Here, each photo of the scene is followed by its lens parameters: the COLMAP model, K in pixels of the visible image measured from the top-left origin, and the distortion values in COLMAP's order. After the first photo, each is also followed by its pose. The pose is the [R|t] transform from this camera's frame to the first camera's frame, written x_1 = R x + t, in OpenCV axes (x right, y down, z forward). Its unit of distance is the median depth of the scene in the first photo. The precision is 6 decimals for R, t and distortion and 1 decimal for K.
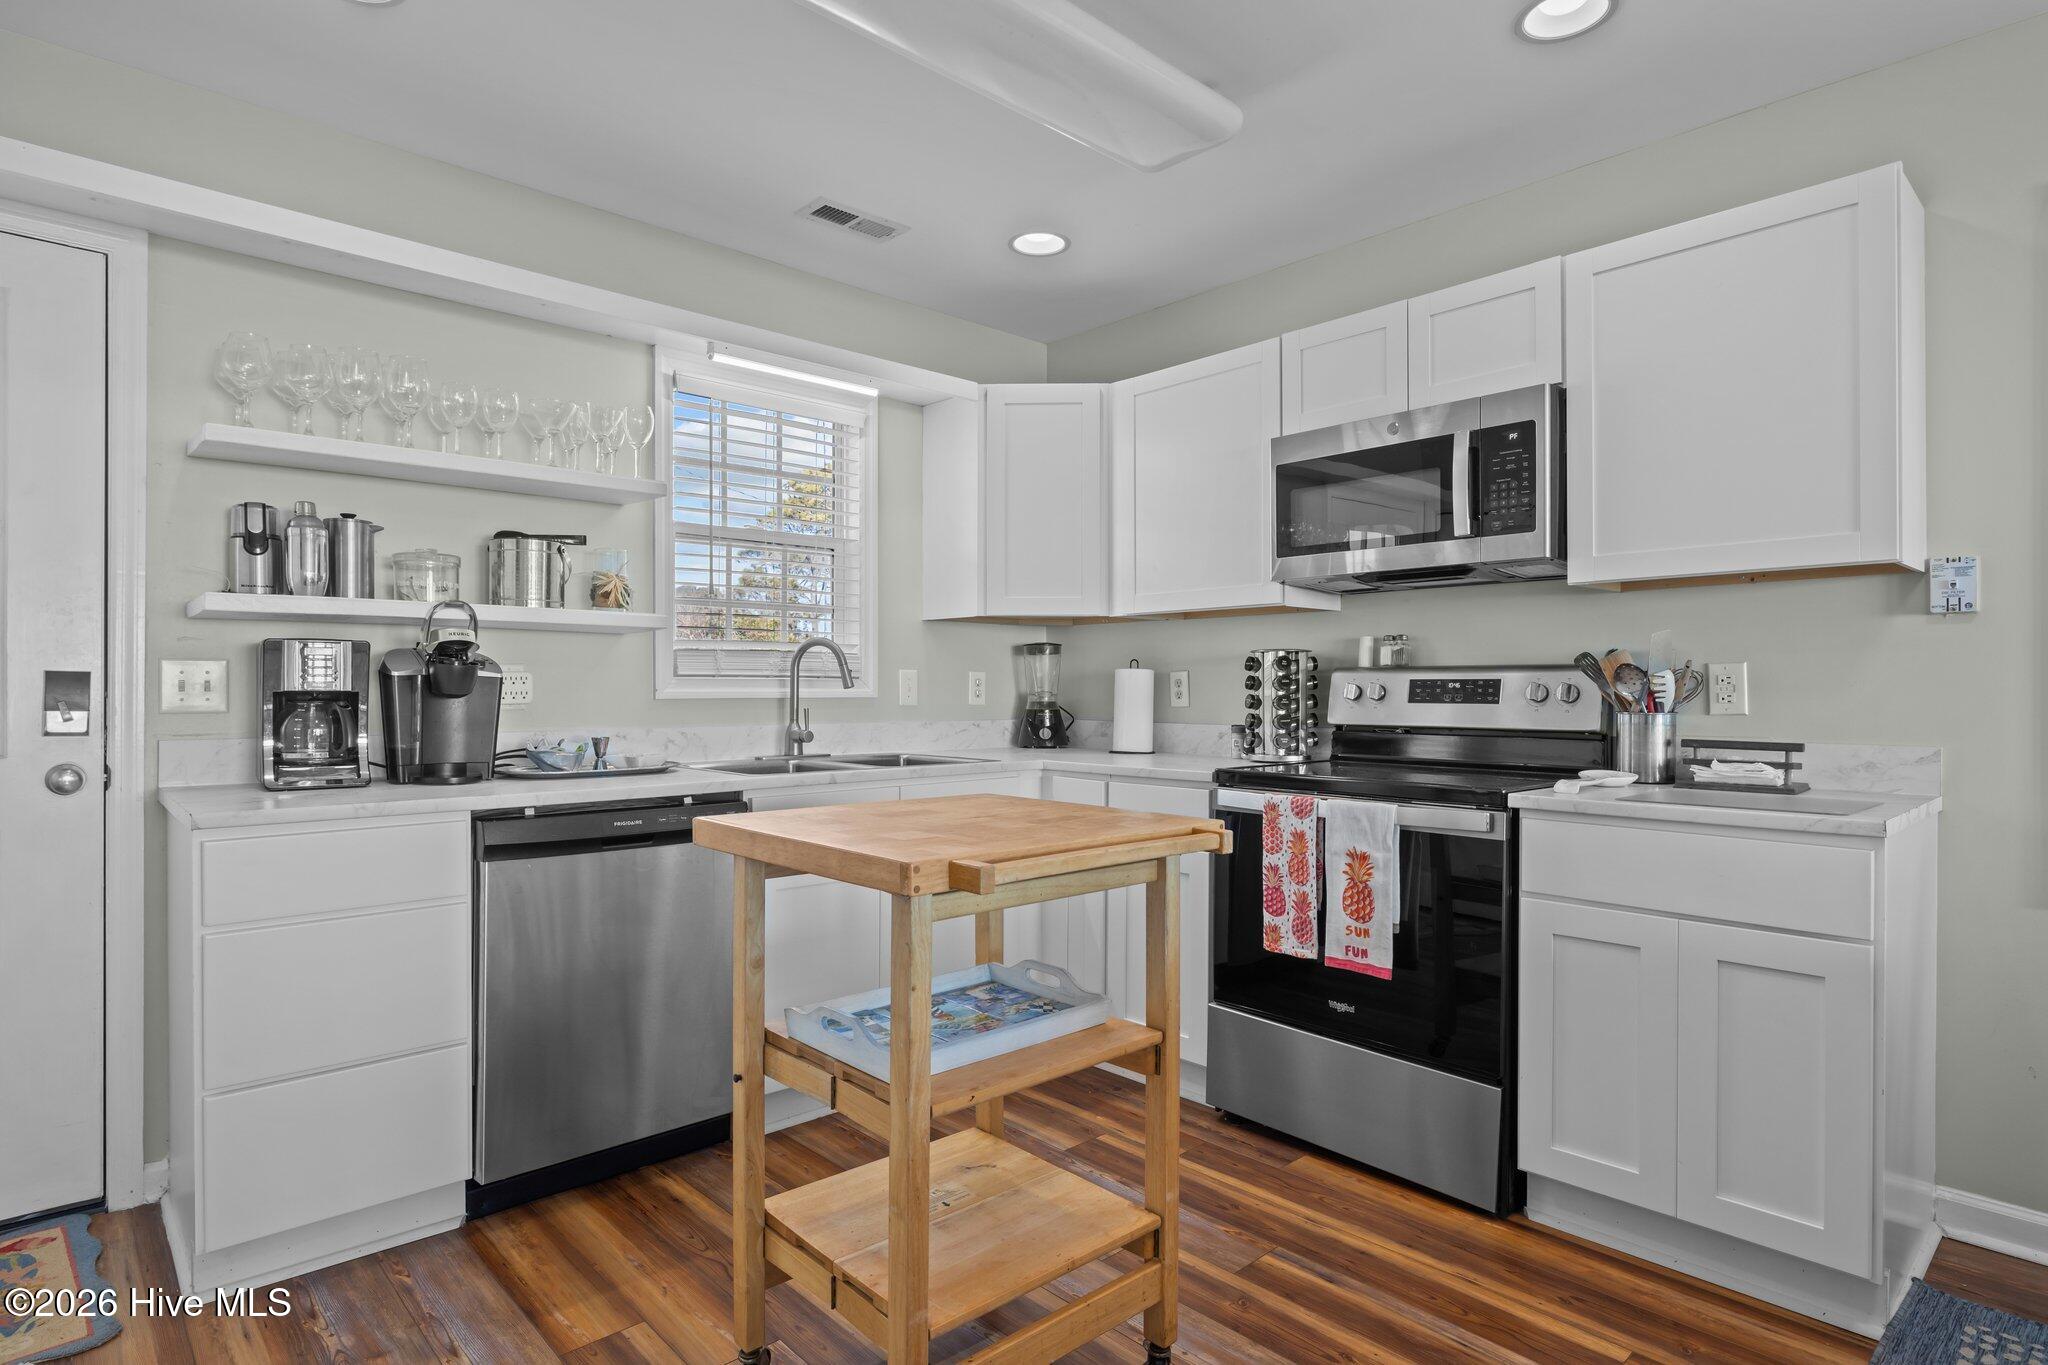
lens RADIAL K [[1067.2, 0, 985.5], [0, 1067.2, 688.7], [0, 0, 1]] dist [-0.003174, 0.000069]
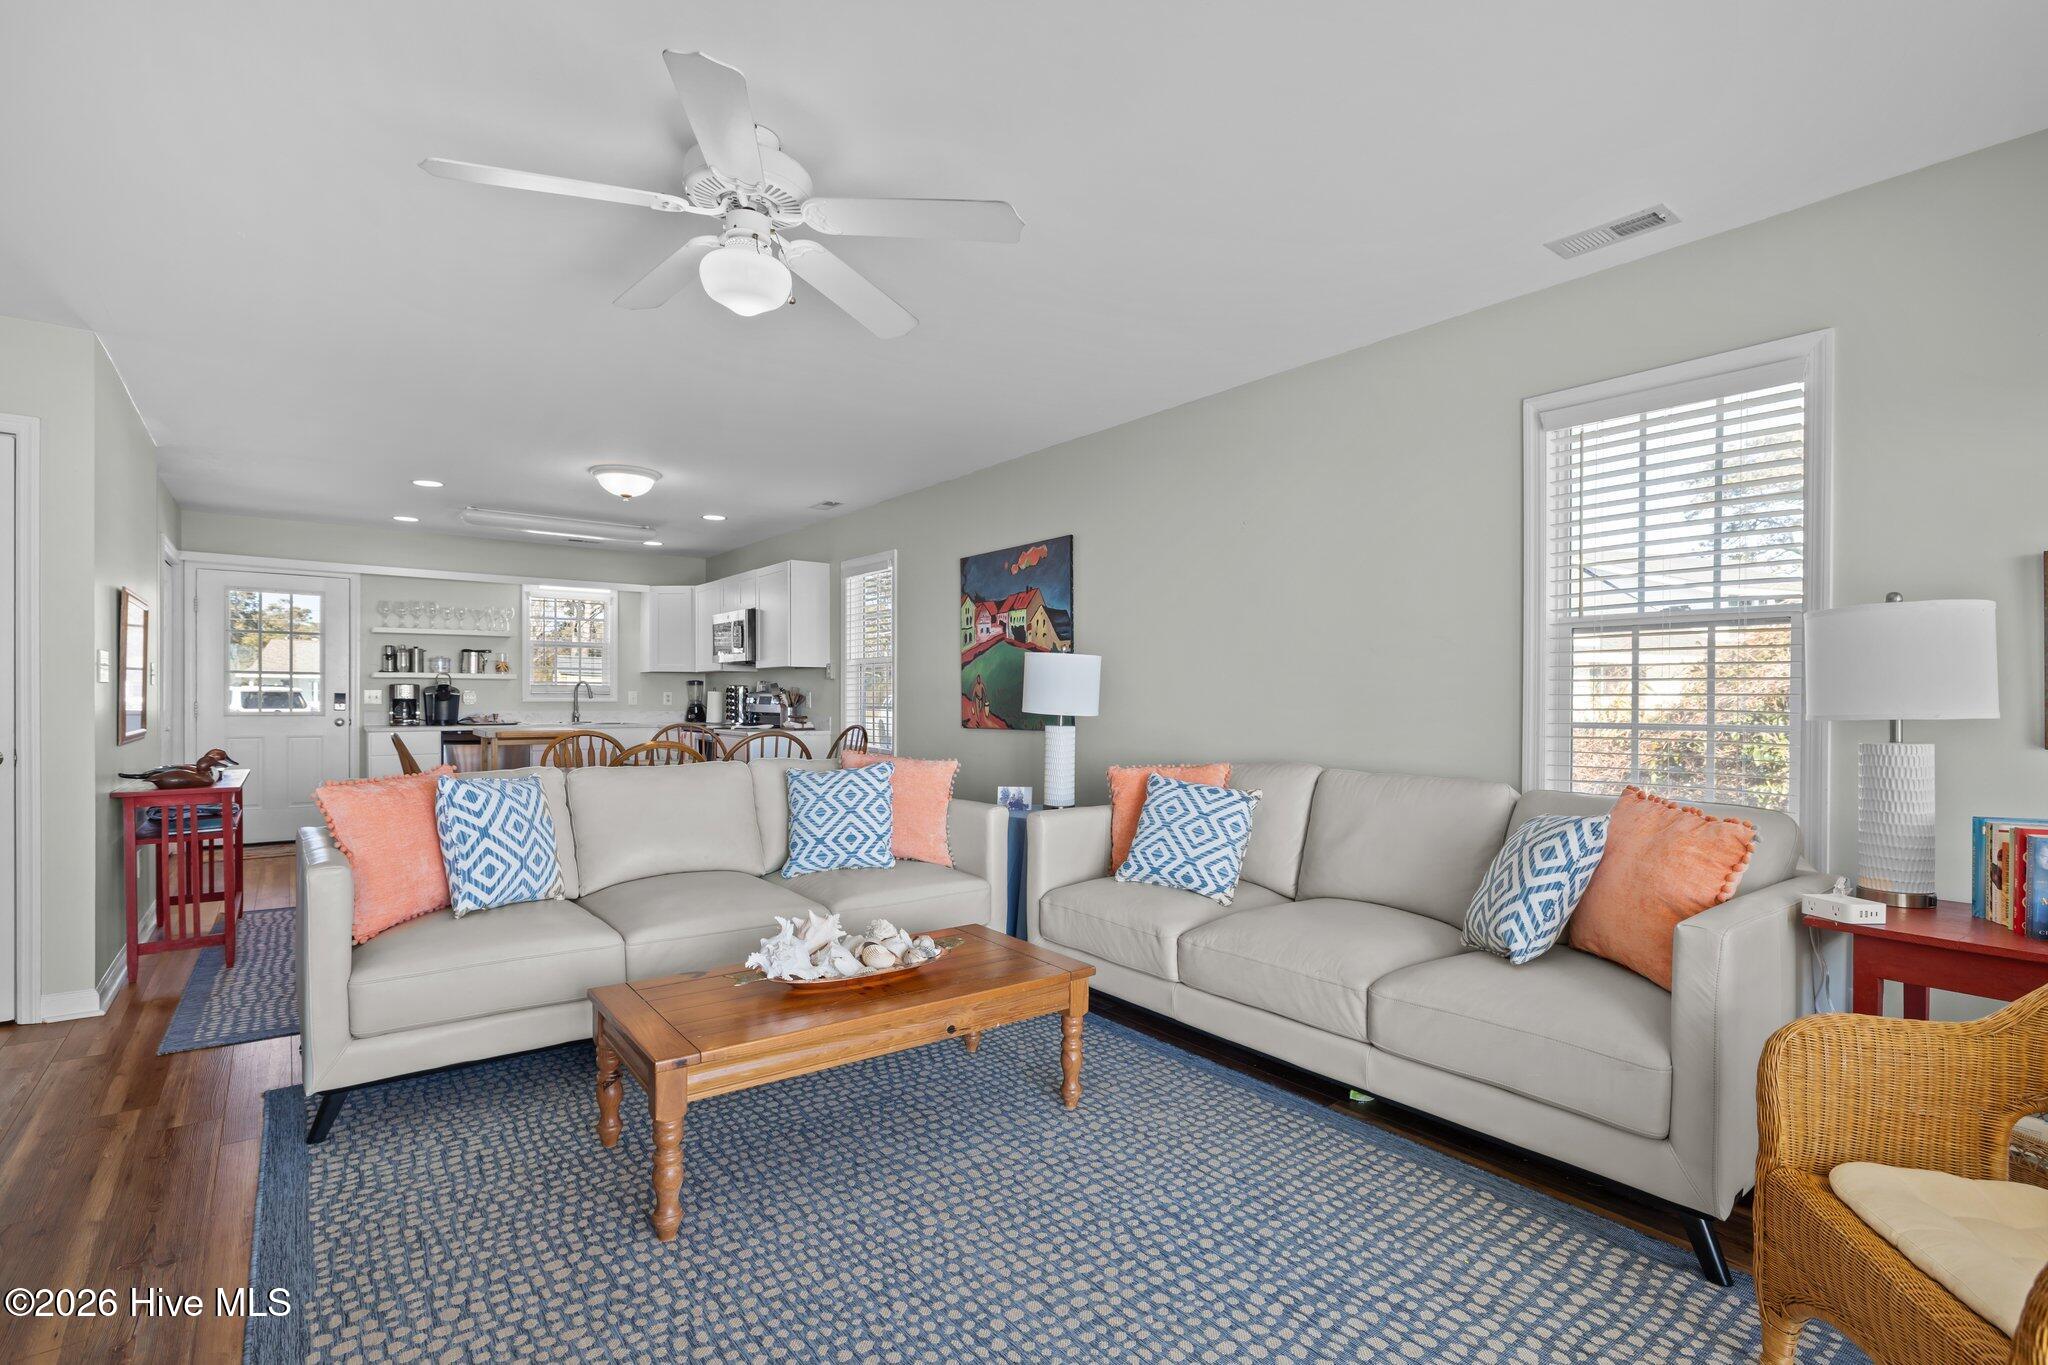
lens RADIAL K [[953.9, 0, 1025.6], [0, 953.9, 708.4], [0, 0, 1]] dist [-0.014348, 0.001873]
pose [[0.996417, 0.005509, -0.084398, 1.595968], [-0.004537, 0.999921, 0.011708, -0.011590], [0.084456, -0.011283, 0.996363, -1.854284]]
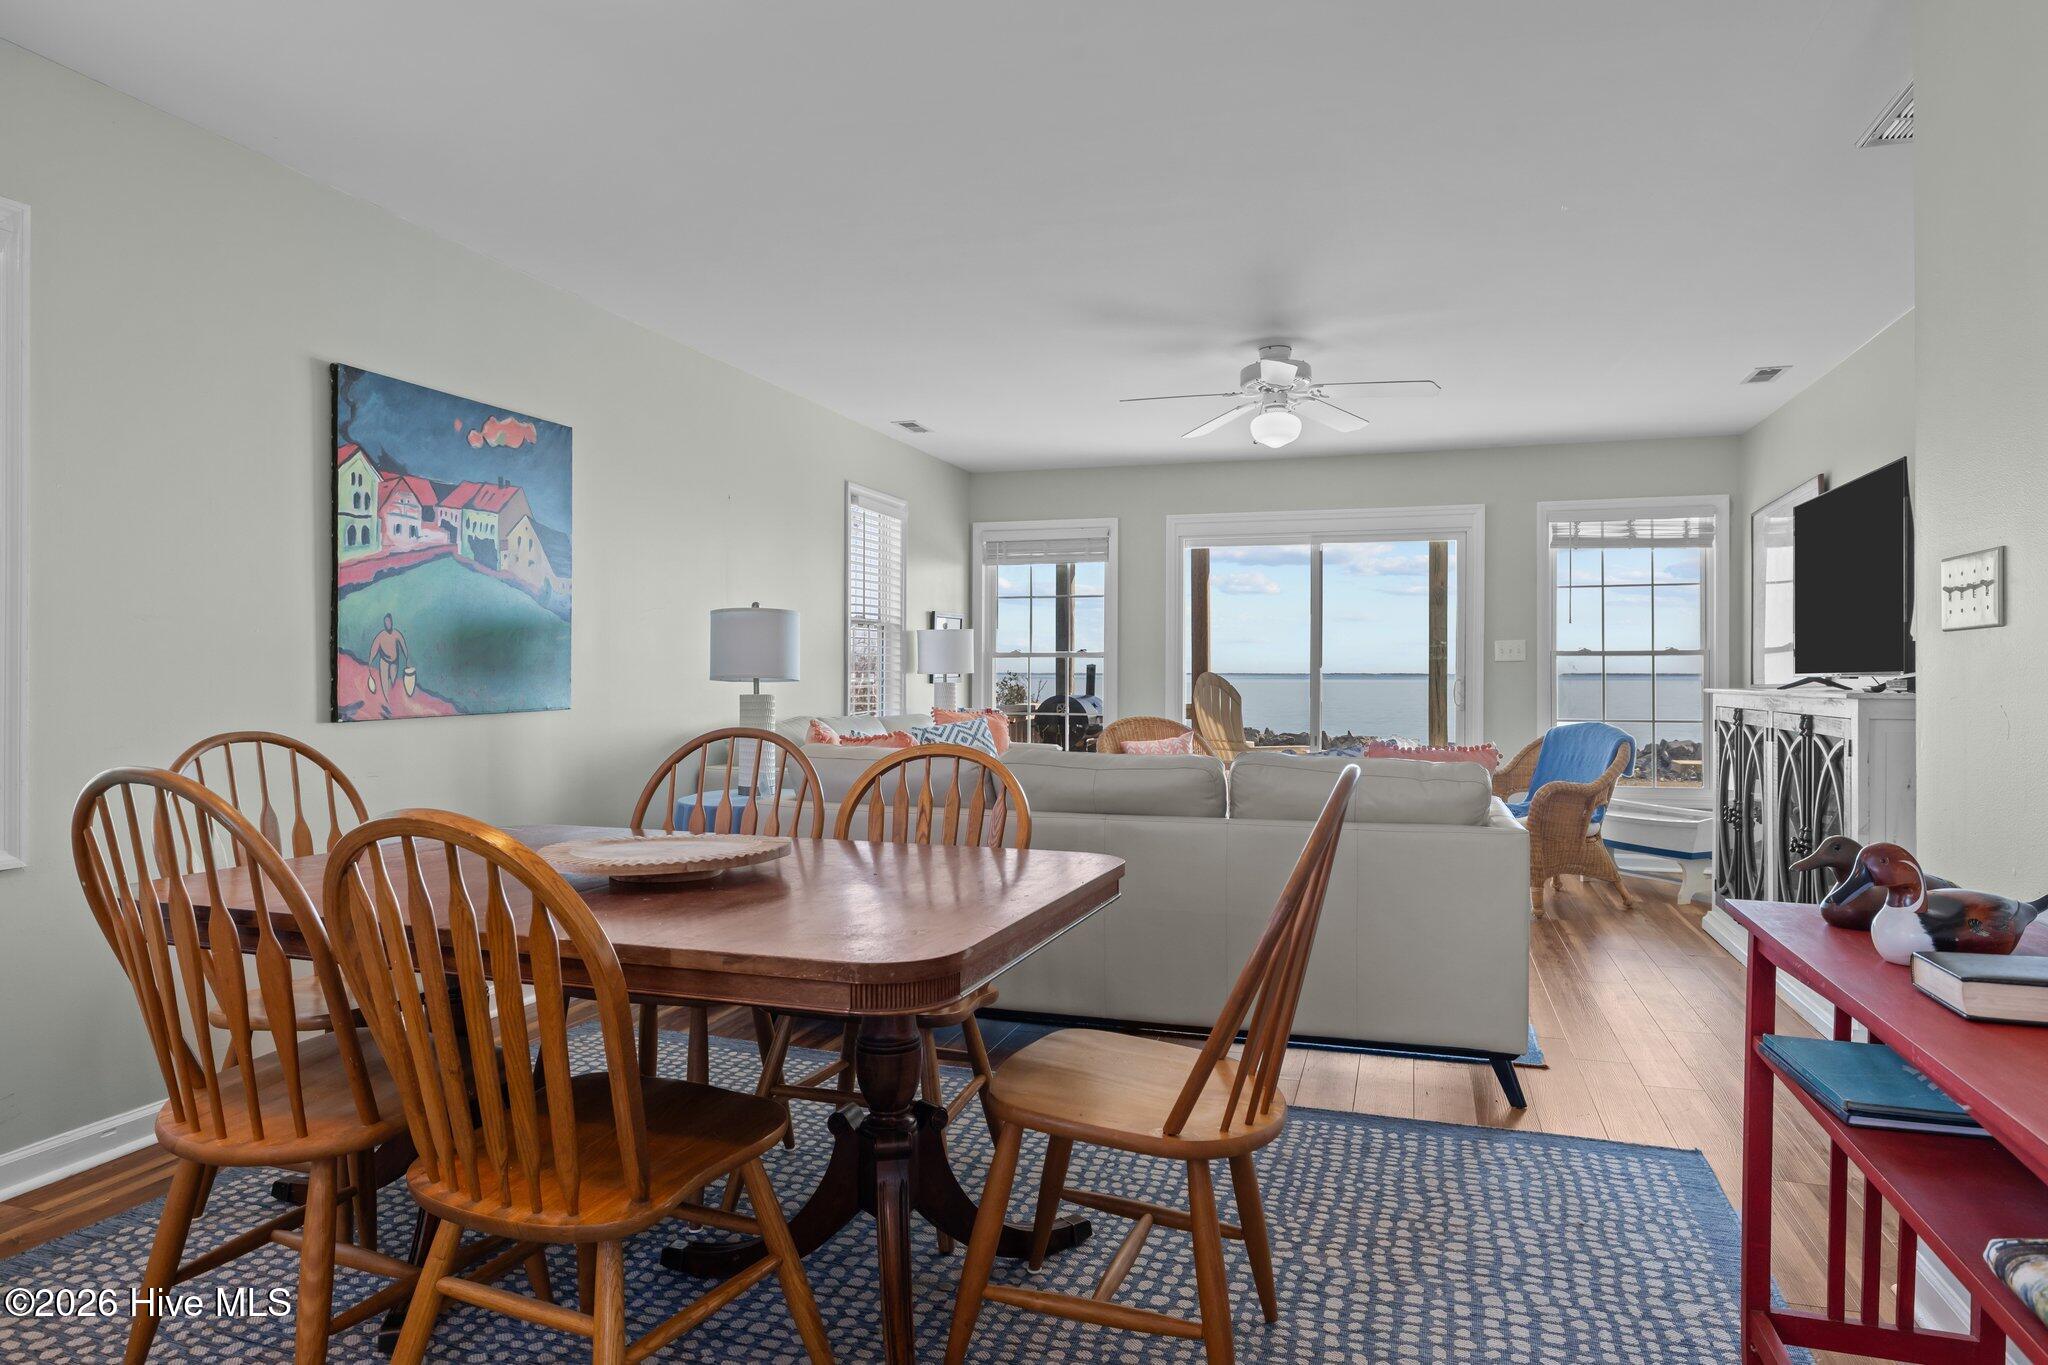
lens RADIAL K [[1231.4, 0, 1034.0], [0, 1231.4, 665.1], [0, 0, 1]] dist [0.001569, -0.000007]
pose [[-0.500793, 0.002975, 0.865562, -0.301950], [-0.003417, 0.999980, -0.005414, 0.001953], [-0.865560, -0.005669, -0.500772, 0.374580]]
